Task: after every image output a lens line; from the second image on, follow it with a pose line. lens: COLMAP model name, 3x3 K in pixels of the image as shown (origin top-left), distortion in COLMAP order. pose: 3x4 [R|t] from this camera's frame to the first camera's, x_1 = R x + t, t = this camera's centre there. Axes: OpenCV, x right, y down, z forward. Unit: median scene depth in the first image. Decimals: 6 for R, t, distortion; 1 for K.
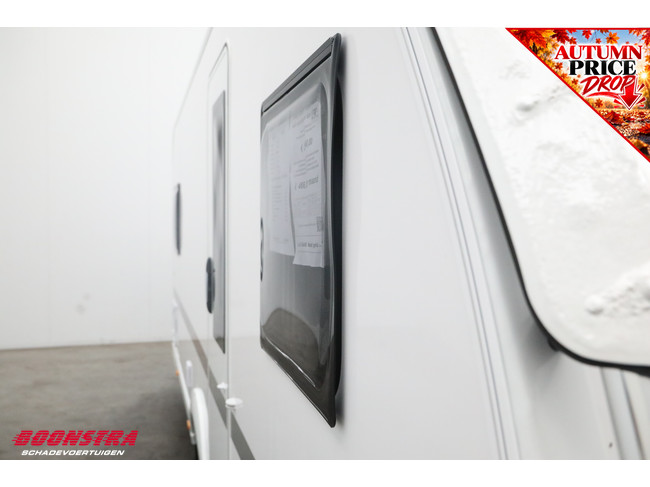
lens RADIAL K [[605.9, 0, 325.0], [0, 605.9, 243.5], [0, 0, 1]] dist [-0.040852, 0.000132]
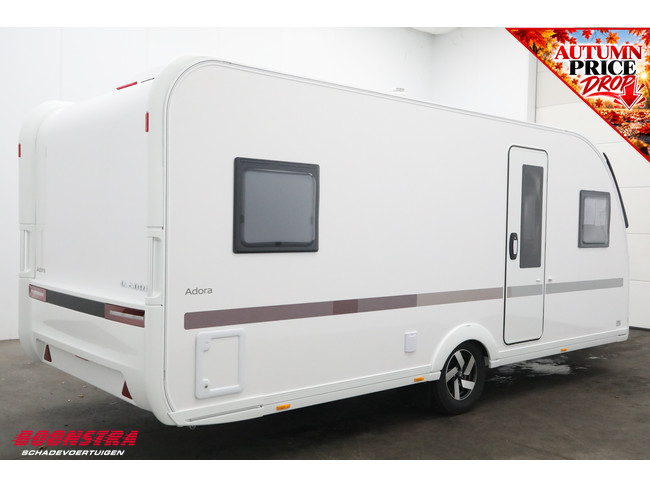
lens RADIAL K [[660.7, 0, 325.1], [0, 660.7, 271.1], [0, 0, 1]] dist [0.008631, 0.008919]
pose [[-0.395777, -0.042467, 0.917364, -5.492833], [0.039726, 0.997203, 0.063302, -0.040111], [-0.917487, 0.061497, -0.392983, 6.759419]]
